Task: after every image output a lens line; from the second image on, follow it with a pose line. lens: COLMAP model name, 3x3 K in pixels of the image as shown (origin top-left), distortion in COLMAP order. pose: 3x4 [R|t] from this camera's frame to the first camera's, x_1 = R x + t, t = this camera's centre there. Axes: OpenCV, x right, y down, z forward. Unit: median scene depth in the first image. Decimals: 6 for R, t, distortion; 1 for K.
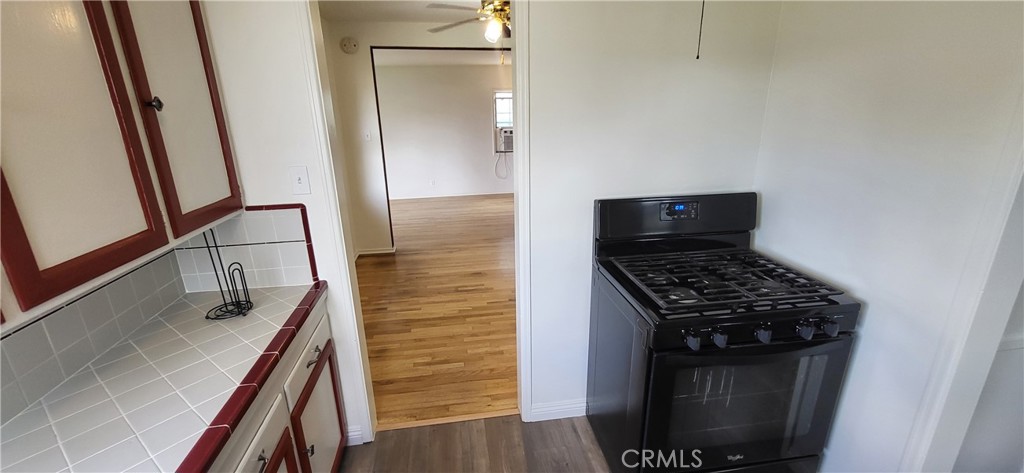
lens RADIAL K [[407.0, 0, 510.3], [0, 407.0, 240.1], [0, 0, 1]] dist [0.000296, -0.000152]
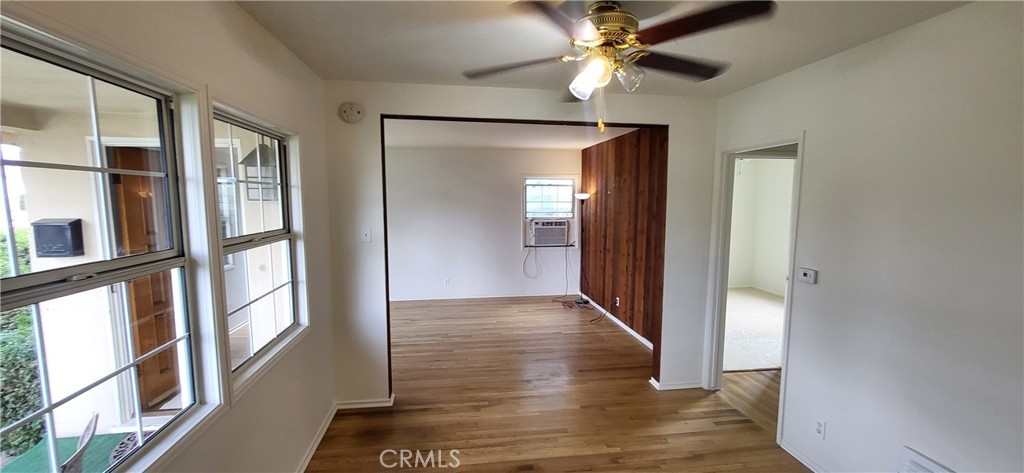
lens RADIAL K [[407.0, 0, 510.3], [0, 407.0, 240.1], [0, 0, 1]] dist [0.000296, -0.000152]
pose [[0.999697, 0.020151, -0.014119, -0.066658], [-0.022529, 0.980343, -0.196011, -0.081795], [0.009891, 0.196270, 0.980500, 0.226097]]
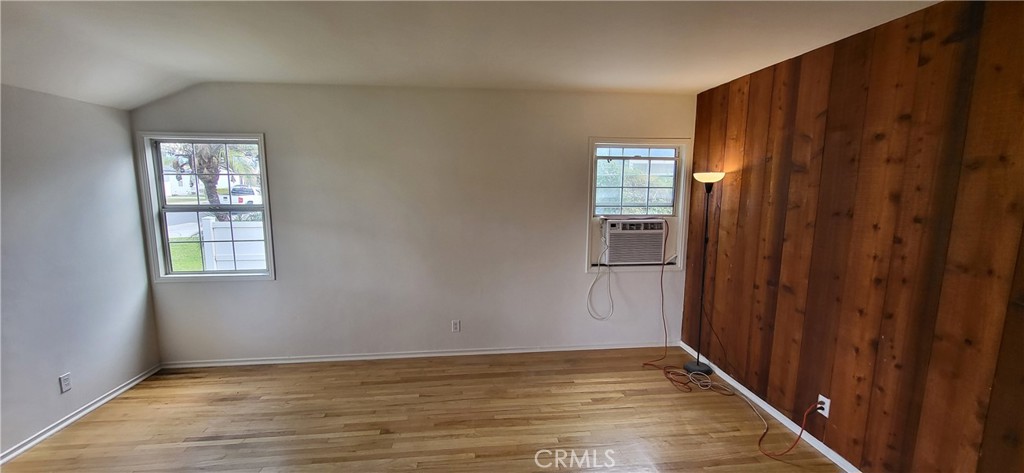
lens RADIAL K [[407.0, 0, 510.3], [0, 407.0, 240.1], [0, 0, 1]] dist [0.000296, -0.000152]
pose [[0.998441, 0.024731, -0.050030, -0.134048], [-0.032435, 0.986654, -0.159567, -0.208490], [0.045416, 0.160941, 0.985919, 0.649629]]
